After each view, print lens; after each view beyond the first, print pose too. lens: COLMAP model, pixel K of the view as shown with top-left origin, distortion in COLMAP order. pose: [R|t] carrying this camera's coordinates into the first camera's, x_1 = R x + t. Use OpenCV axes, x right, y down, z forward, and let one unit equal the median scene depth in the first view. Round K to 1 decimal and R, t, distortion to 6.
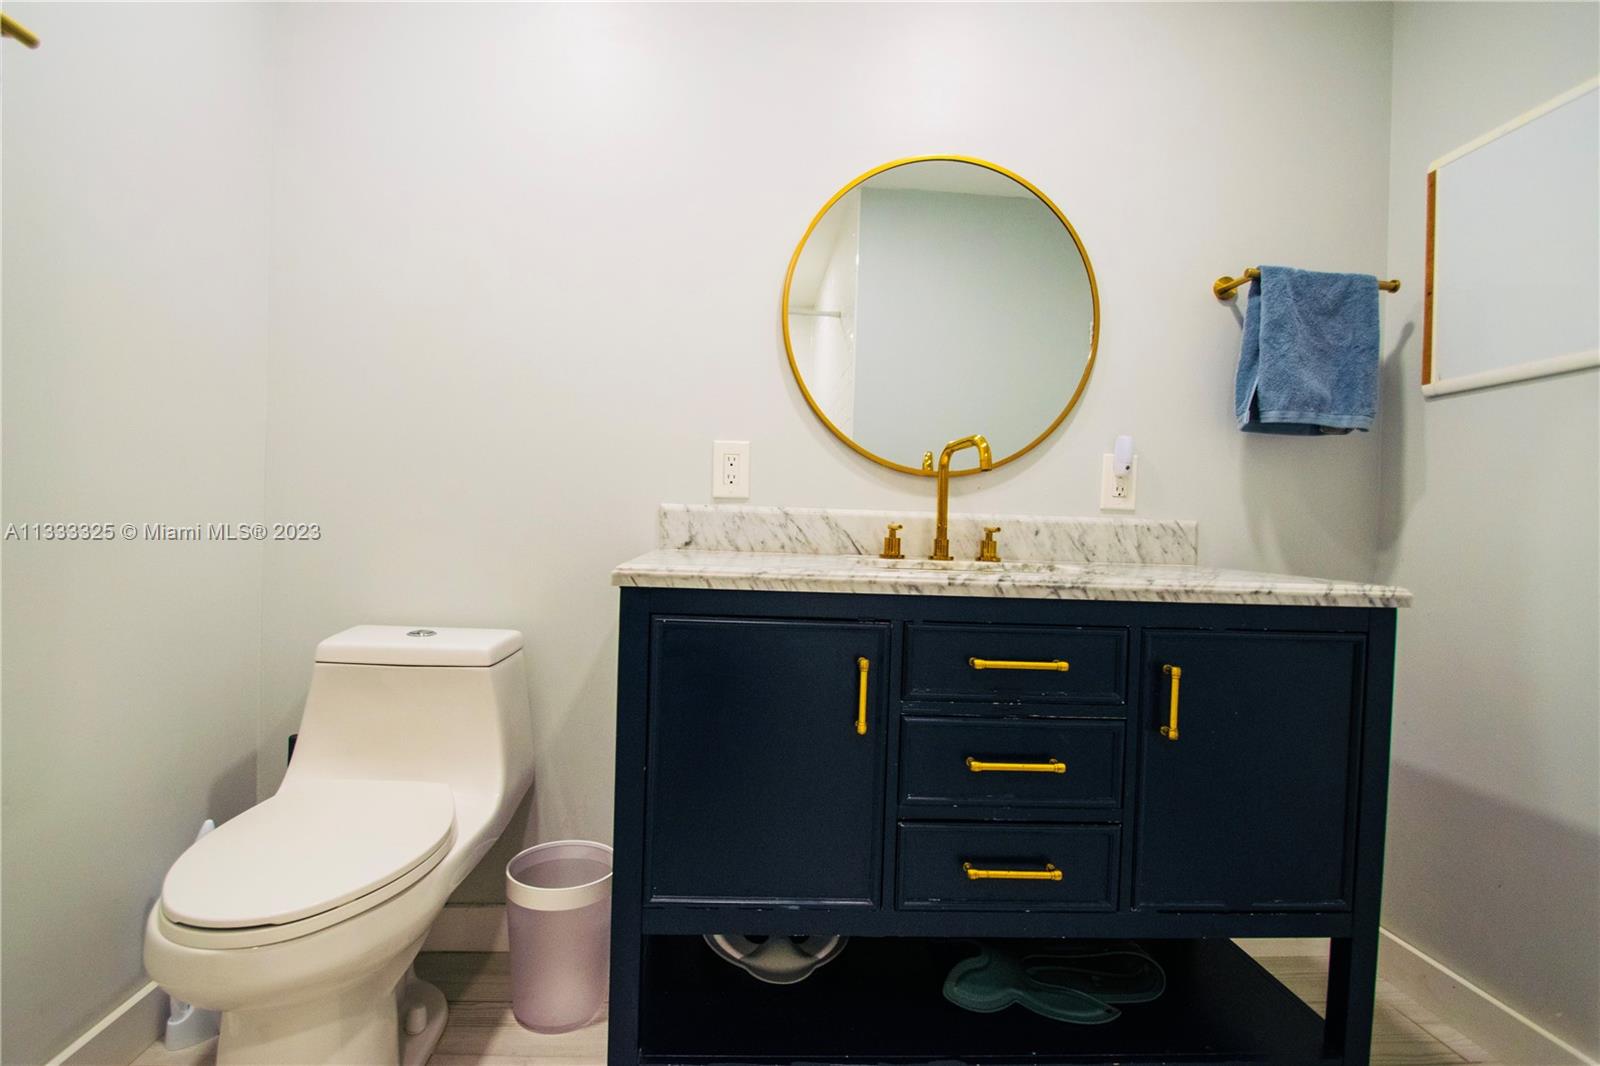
lens RADIAL K [[722.2, 0, 805.1], [0, 722.2, 536.5], [0, 0, 1]] dist [-0.000754, -0.006879]
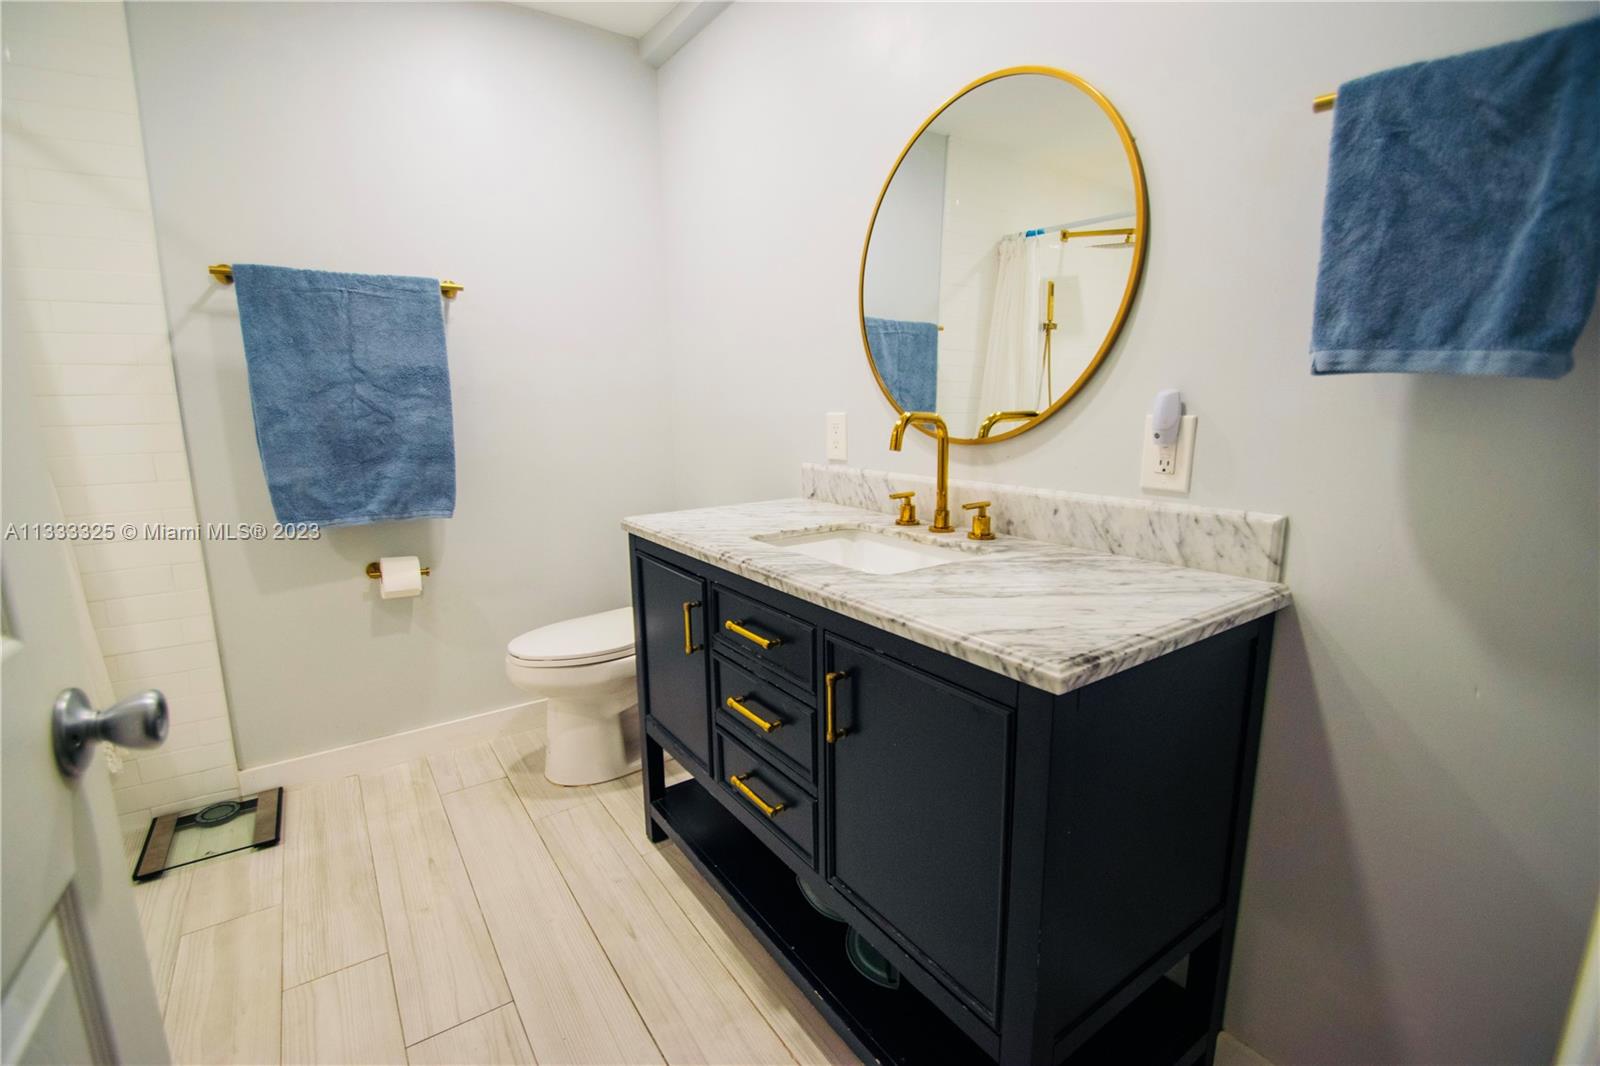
lens RADIAL K [[722.2, 0, 812.2], [0, 722.2, 533.3], [0, 0, 1]] dist [-0.000754, -0.006879]
pose [[0.516895, 0.124149, -0.846999, 0.905055], [0.016840, 0.987762, 0.155058, -0.117618], [0.855883, -0.094412, 0.508478, 0.316166]]
